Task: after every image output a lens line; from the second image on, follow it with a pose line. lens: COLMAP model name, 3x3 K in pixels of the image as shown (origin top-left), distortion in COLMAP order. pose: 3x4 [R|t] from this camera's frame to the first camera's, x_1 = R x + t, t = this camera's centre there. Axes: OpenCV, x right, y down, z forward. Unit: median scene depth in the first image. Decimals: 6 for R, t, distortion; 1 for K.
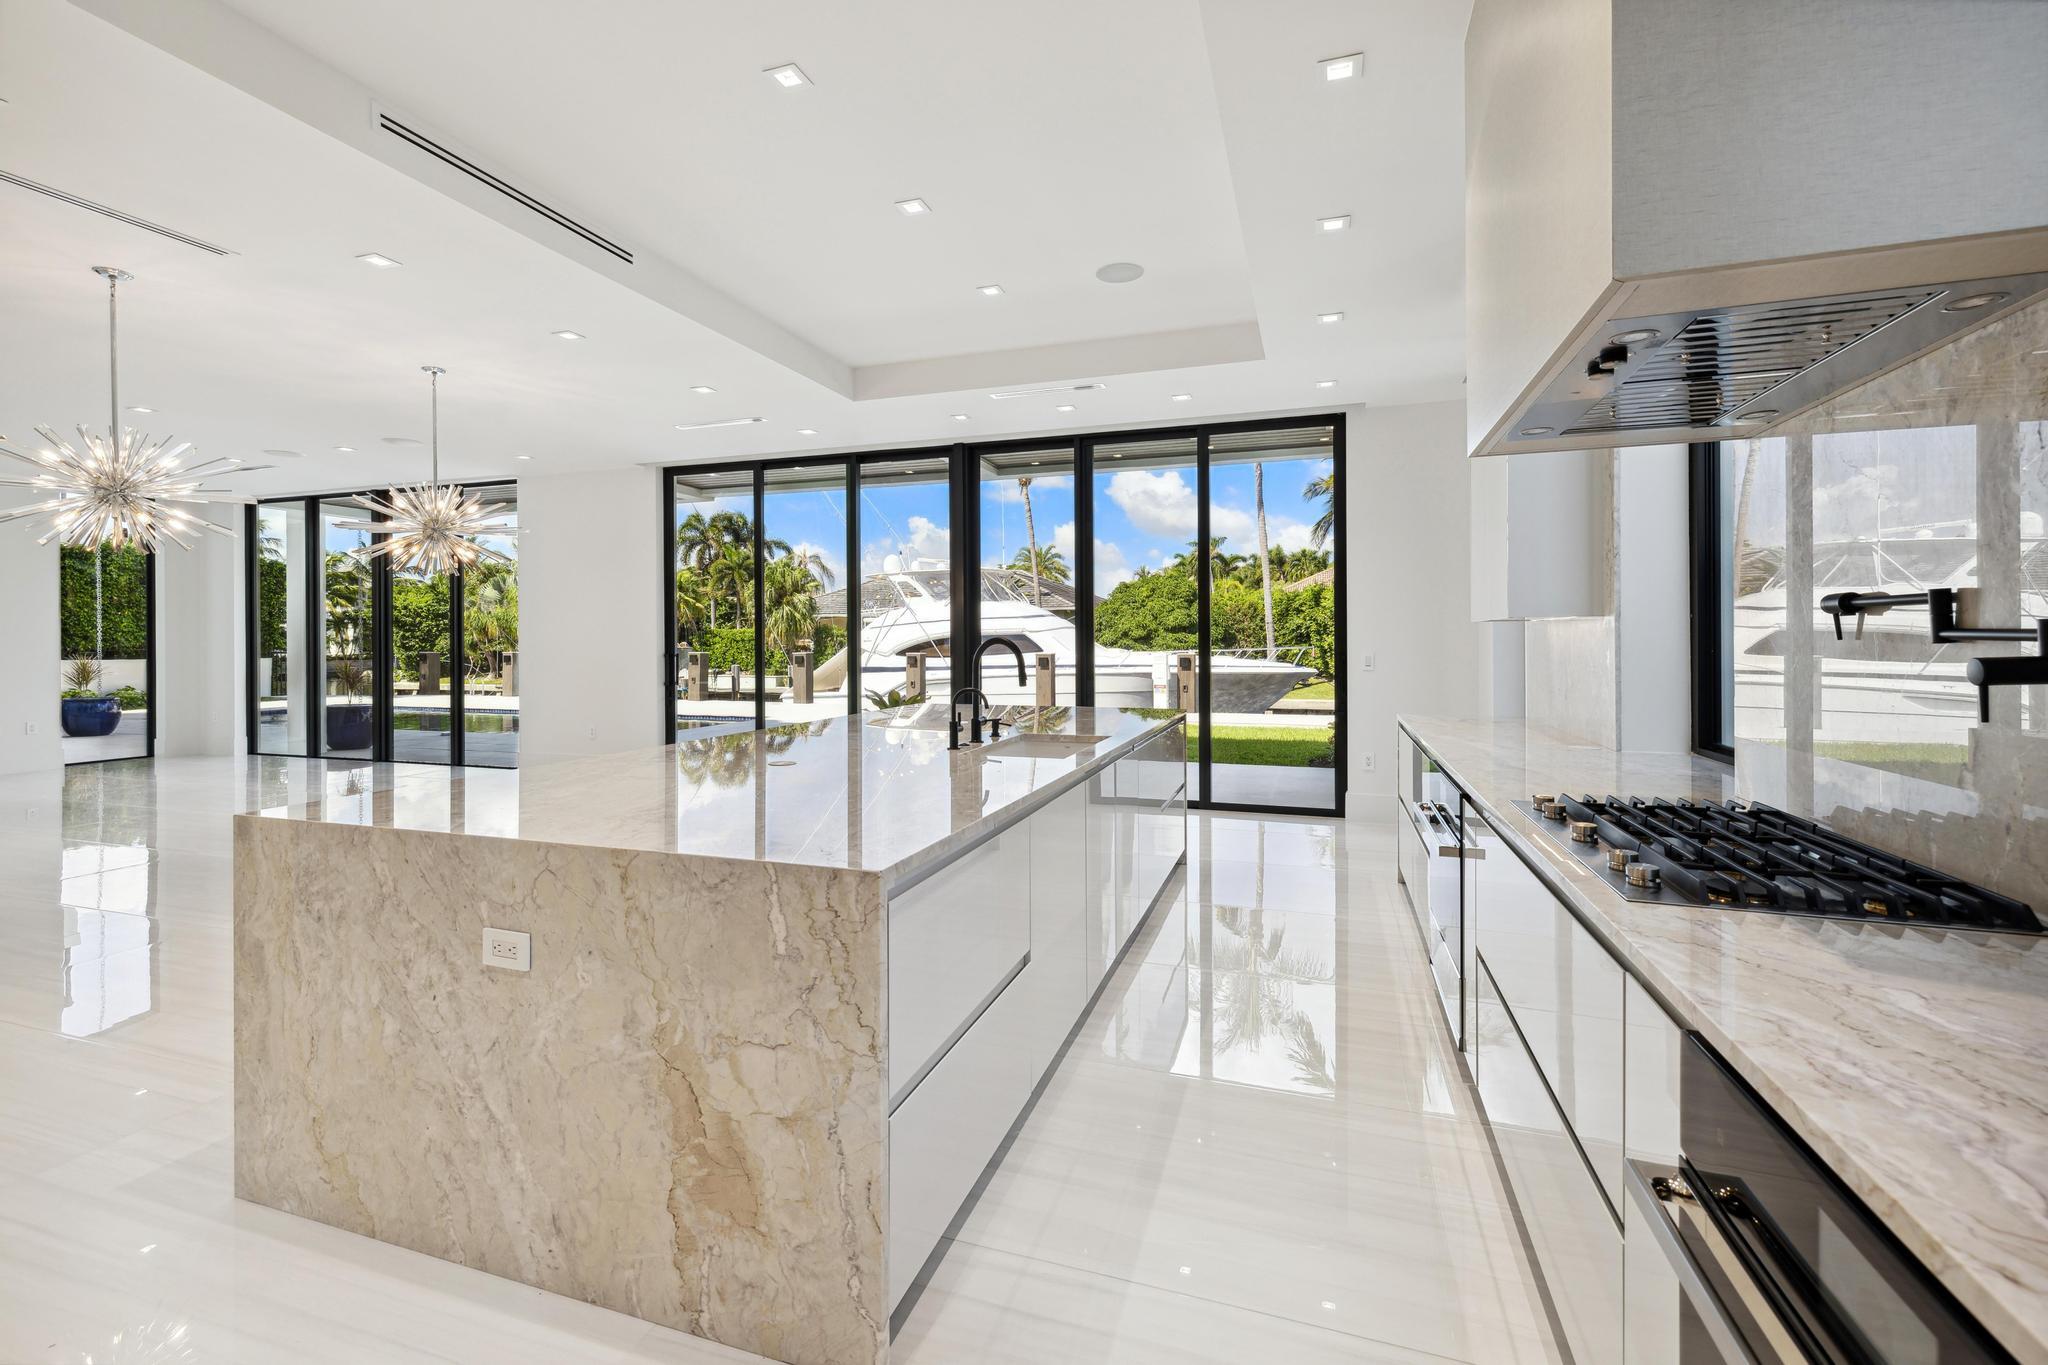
lens RADIAL K [[891.3, 0, 985.5], [0, 891.3, 649.2], [0, 0, 1]] dist [0.011147, 0.001093]
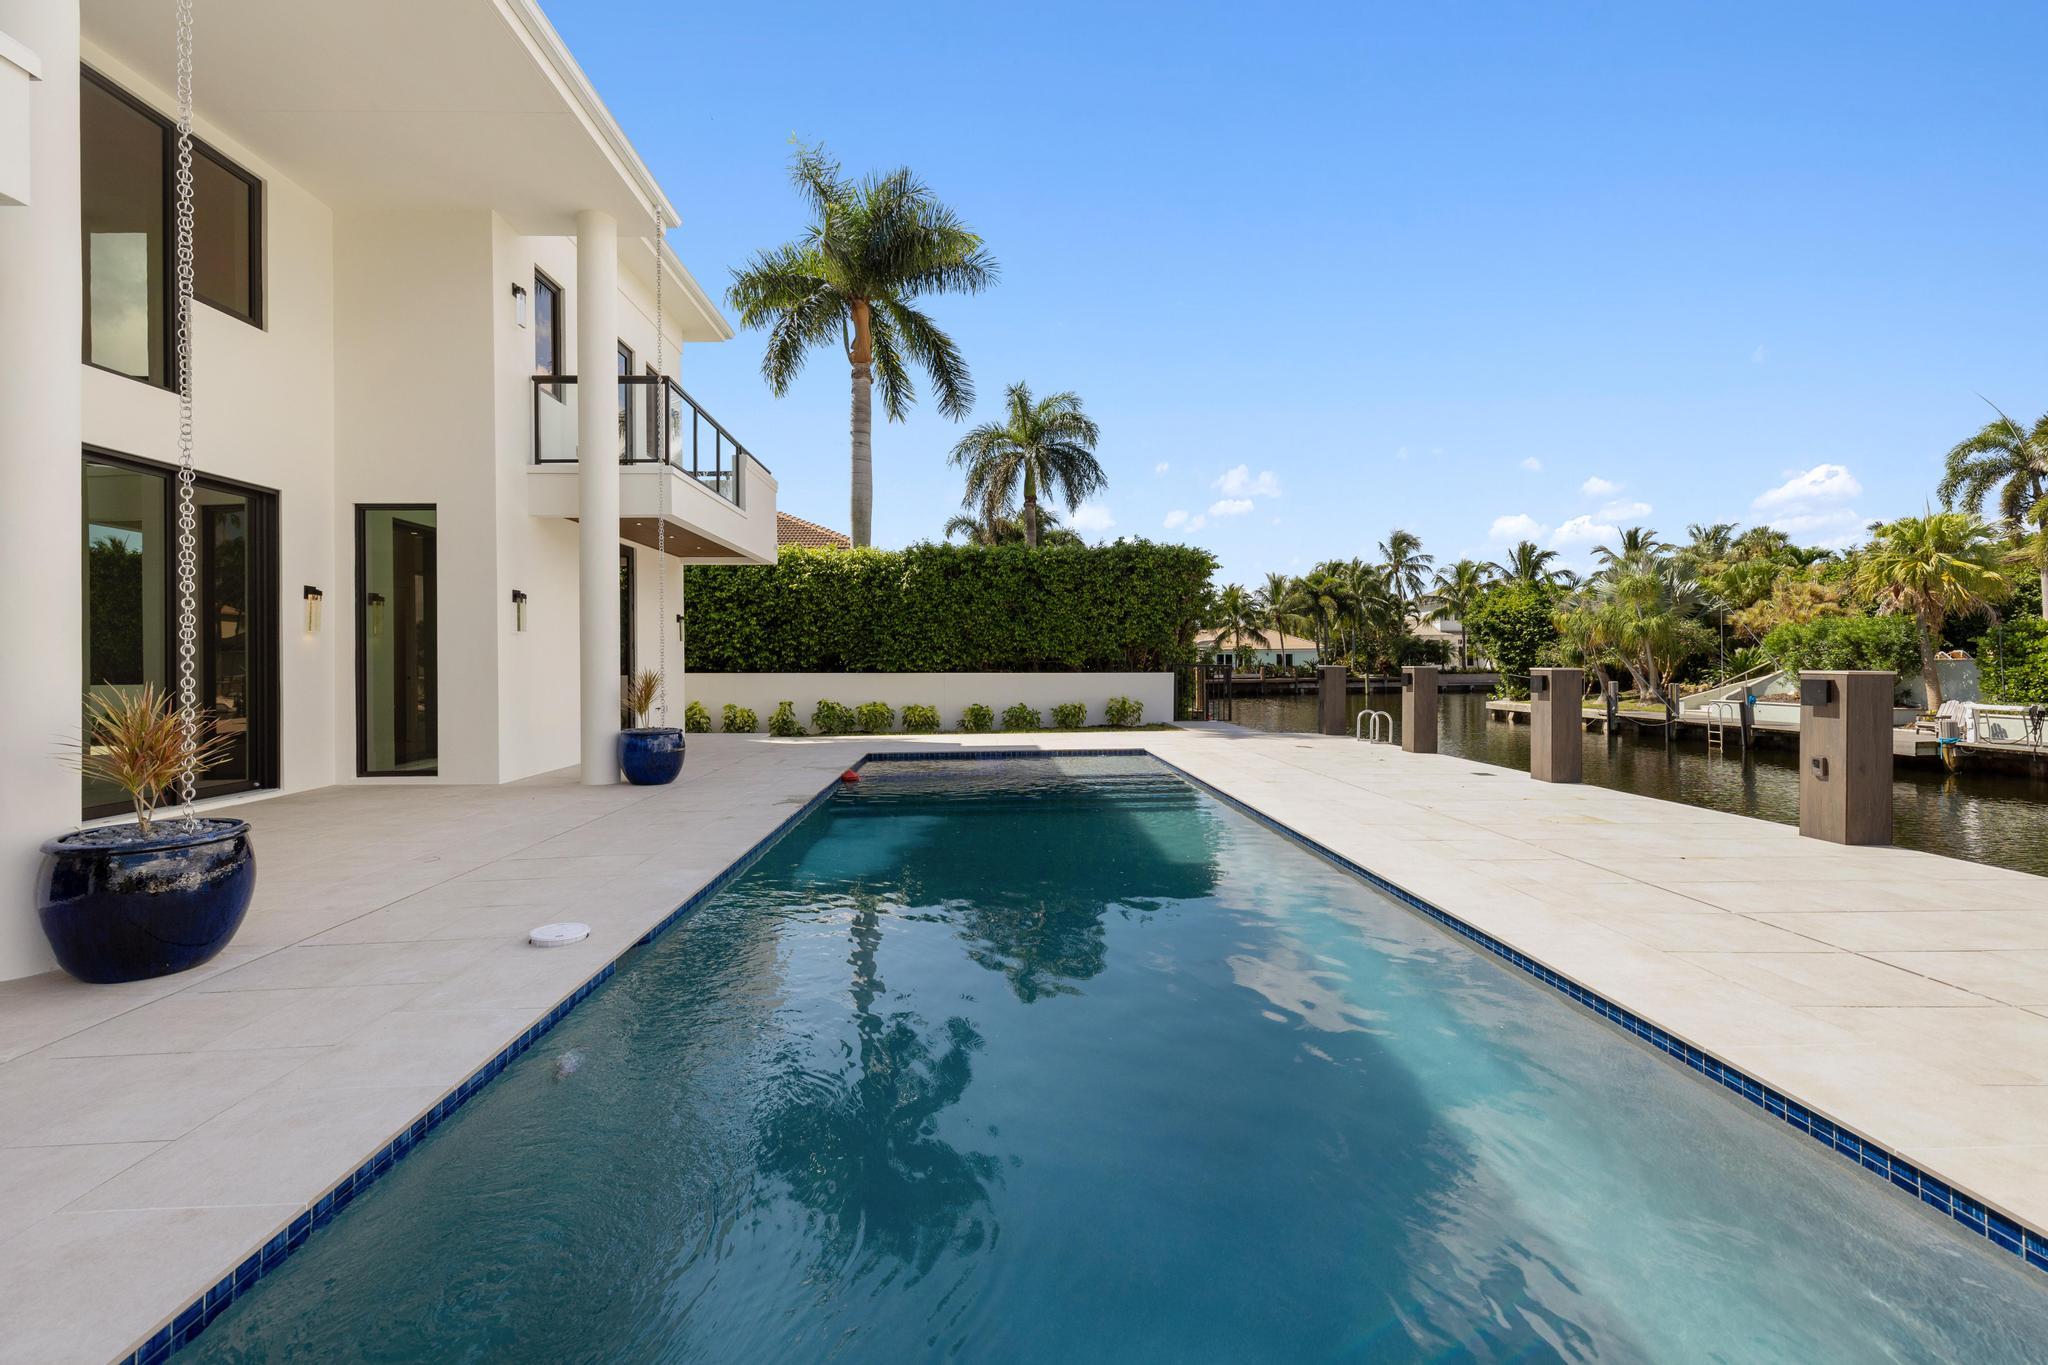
lens RADIAL K [[891.3, 0, 1021.9], [0, 891.3, 646.2], [0, 0, 1]] dist [0.011147, 0.001093]
pose [[0.401389, -0.016466, -0.915760, -0.104738], [-0.000541, 0.999834, -0.018215, 0.000432], [0.915908, 0.007807, 0.401313, 0.416358]]
